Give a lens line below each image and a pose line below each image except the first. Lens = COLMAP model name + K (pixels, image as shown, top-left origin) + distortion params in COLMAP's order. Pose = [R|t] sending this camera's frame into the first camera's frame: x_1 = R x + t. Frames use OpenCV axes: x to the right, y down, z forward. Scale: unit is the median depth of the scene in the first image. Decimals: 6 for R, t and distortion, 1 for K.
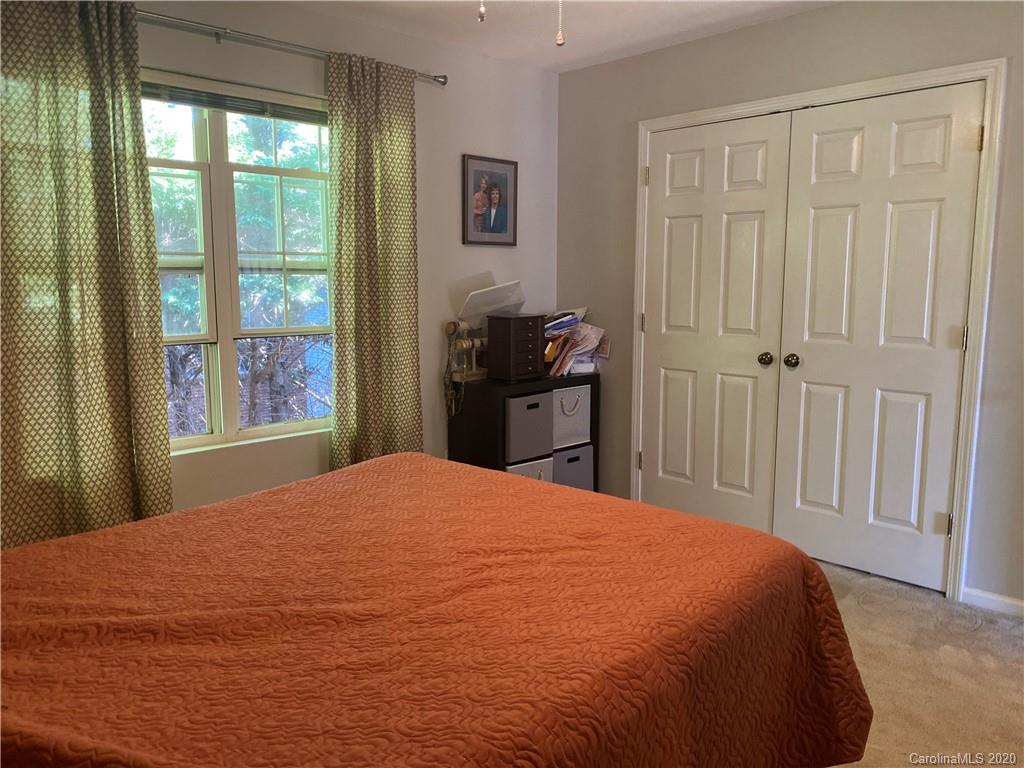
lens RADIAL K [[777.3, 0, 514.1], [0, 777.3, 383.4], [0, 0, 1]] dist [0.046589, -0.058249]
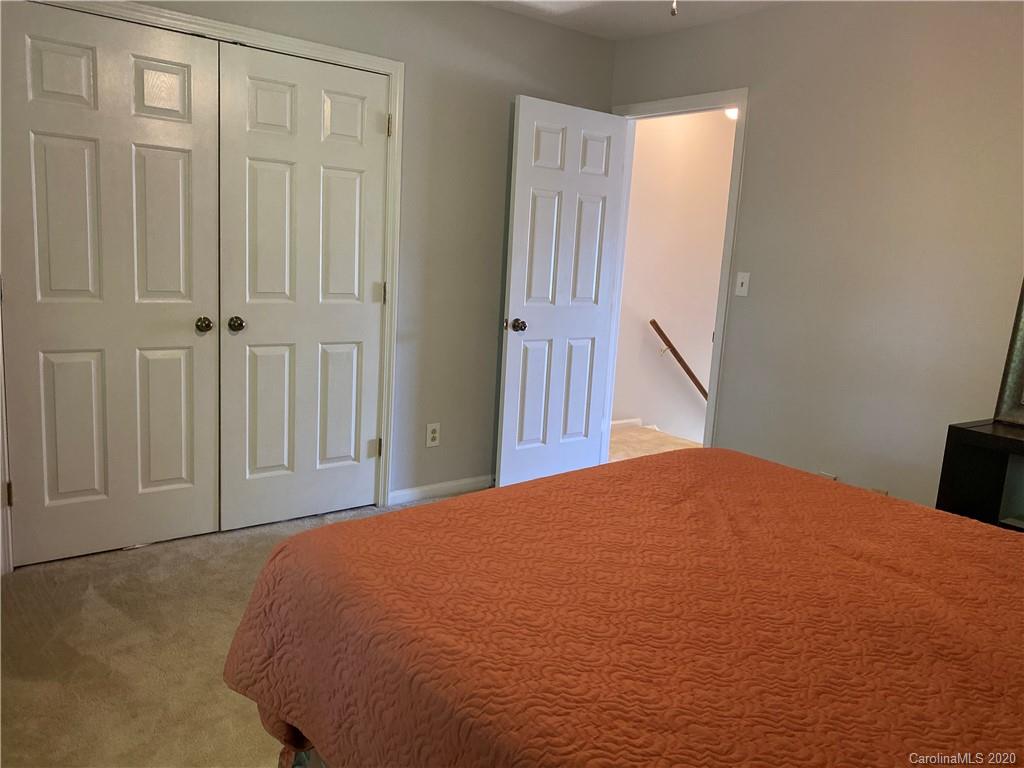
lens RADIAL K [[777.3, 0, 515.6], [0, 777.3, 388.0], [0, 0, 1]] dist [0.046589, -0.058249]
pose [[0.111389, -0.165667, 0.979871, -0.562344], [0.081216, 0.984226, 0.157171, -0.079042], [-0.990453, 0.062074, 0.123087, 0.614182]]
